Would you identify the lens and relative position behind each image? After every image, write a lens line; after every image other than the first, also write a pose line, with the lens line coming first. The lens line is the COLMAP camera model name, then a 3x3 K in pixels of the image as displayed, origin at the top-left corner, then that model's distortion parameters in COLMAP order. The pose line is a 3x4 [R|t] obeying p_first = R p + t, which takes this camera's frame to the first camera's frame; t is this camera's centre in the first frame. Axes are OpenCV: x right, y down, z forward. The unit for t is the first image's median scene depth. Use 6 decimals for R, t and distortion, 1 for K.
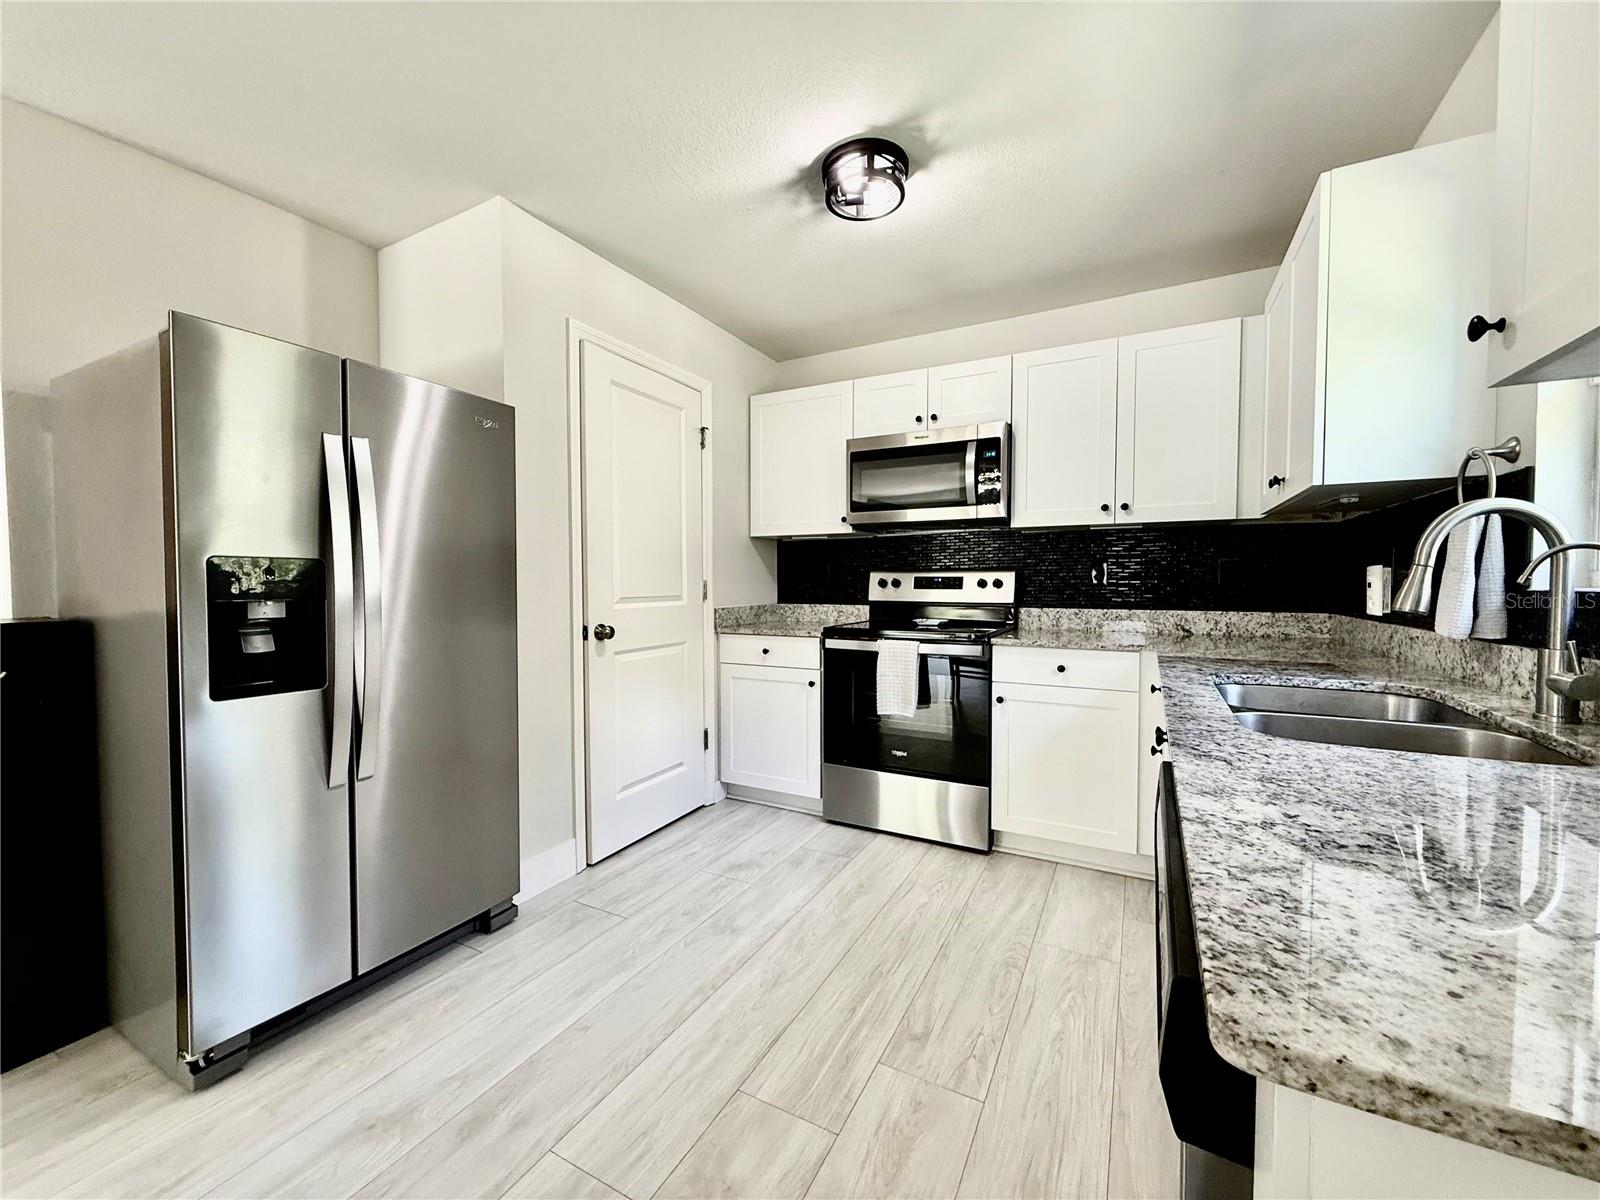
lens RADIAL K [[639.6, 0, 798.5], [0, 639.6, 598.6], [0, 0, 1]] dist [-0.000327, -0.000209]
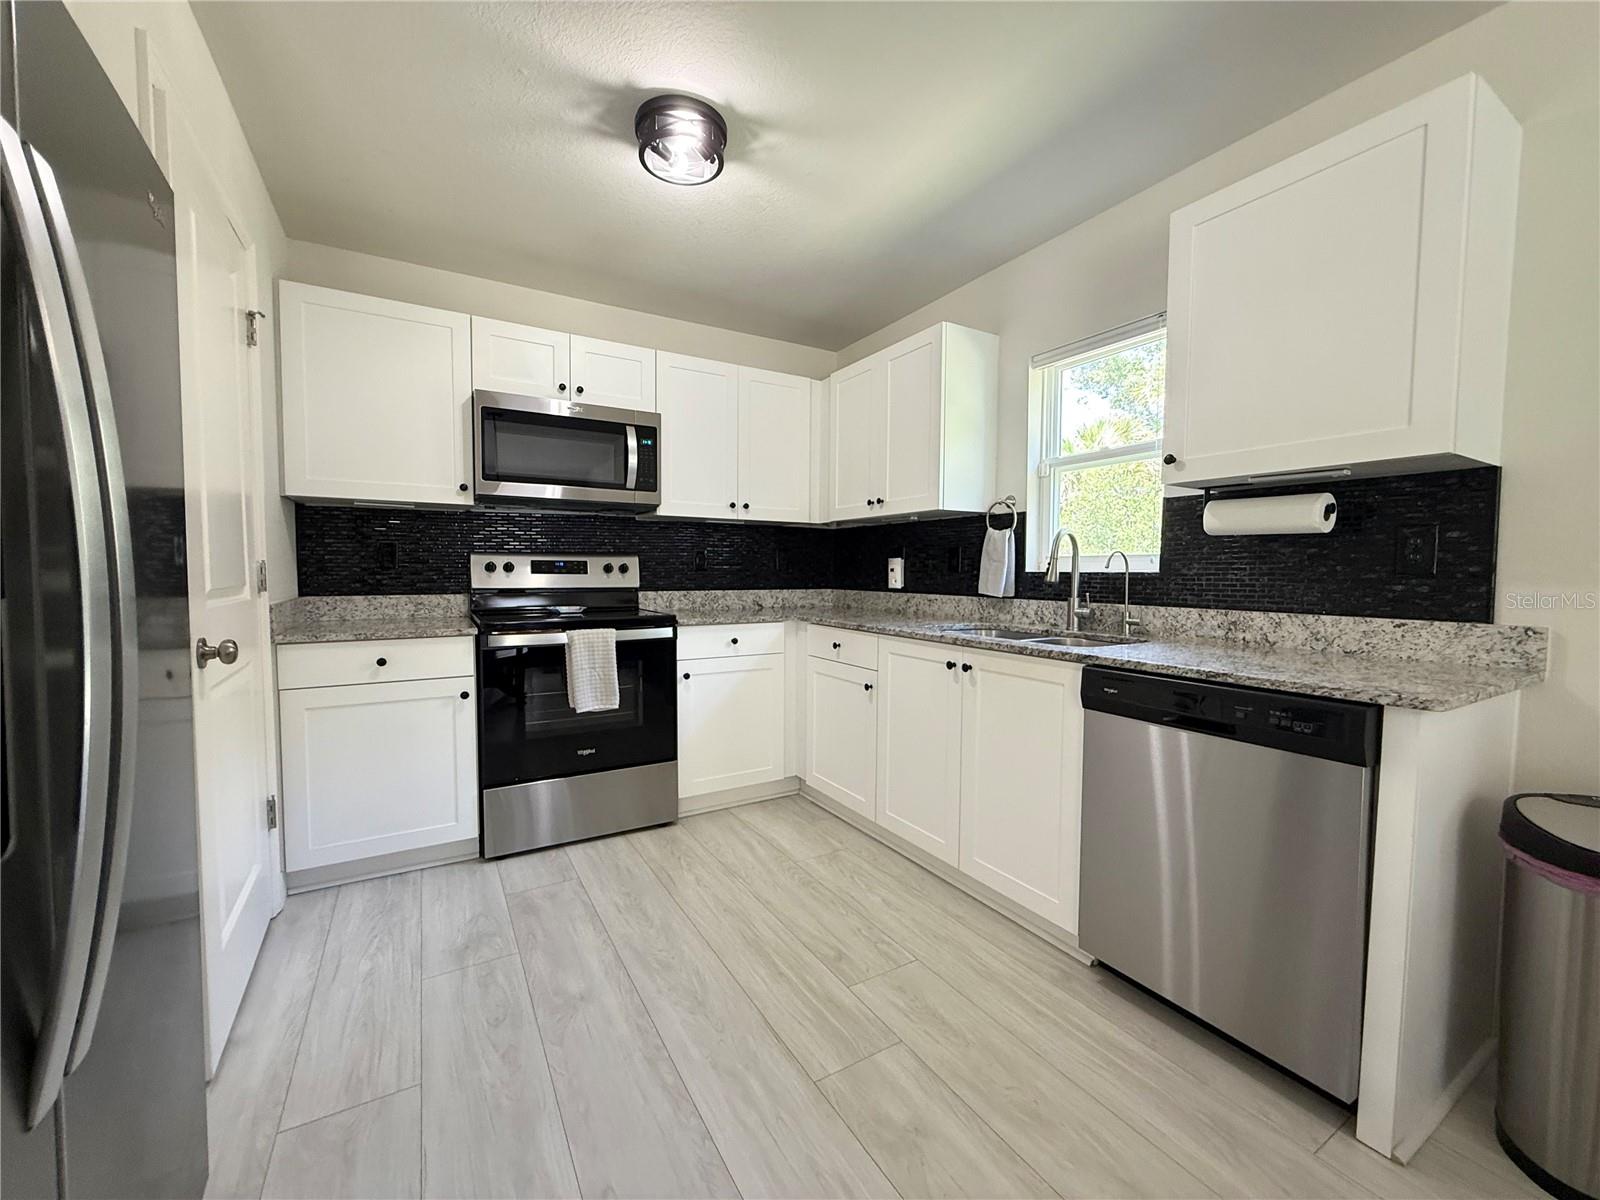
lens RADIAL K [[639.6, 0, 801.4], [0, 639.6, 599.8], [0, 0, 1]] dist [-0.000327, -0.000209]
pose [[0.513328, -0.037513, 0.857372, -0.478708], [0.017768, 0.999295, 0.033084, -0.002396], [-0.858009, -0.001749, 0.513632, 0.268071]]
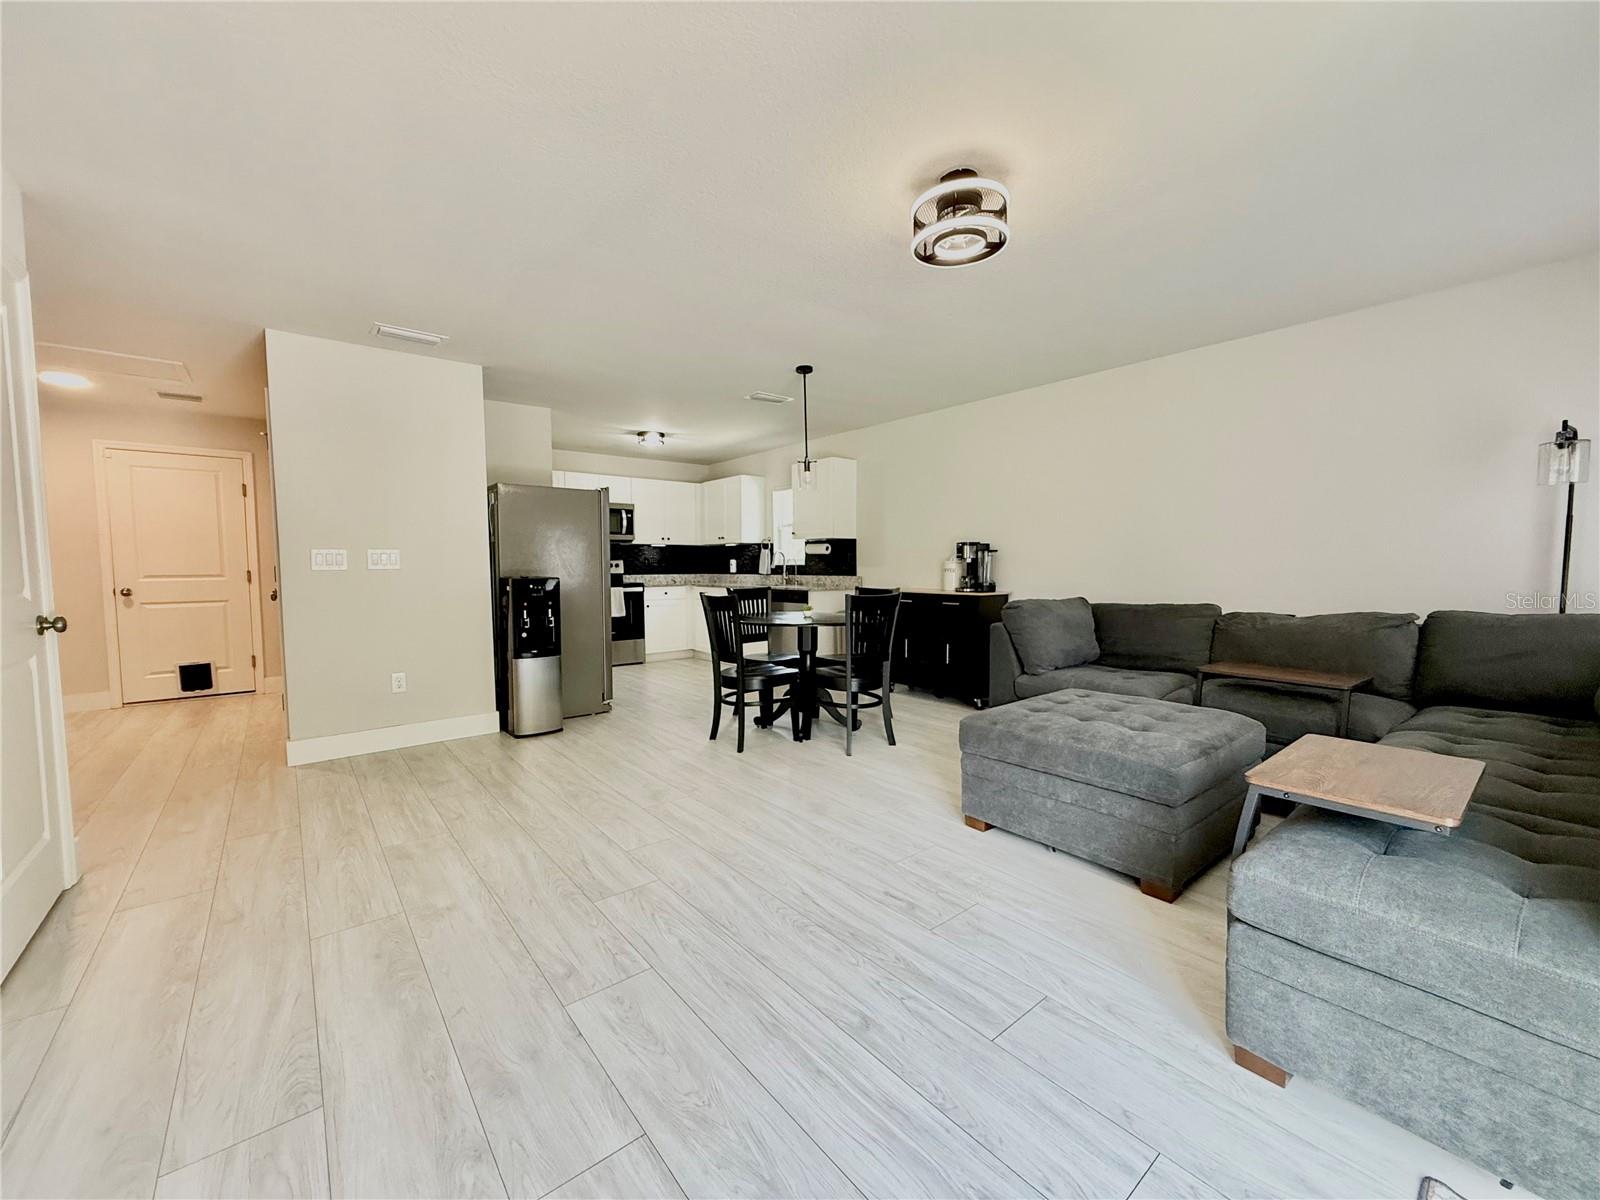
lens RADIAL K [[639.6, 0, 805.5], [0, 639.6, 598.0], [0, 0, 1]] dist [-0.000327, -0.000209]
pose [[0.373602, -0.051526, 0.926157, -1.932766], [0.030528, 0.998598, 0.043241, 0.020404], [-0.927087, 0.012118, 0.374651, -0.664465]]
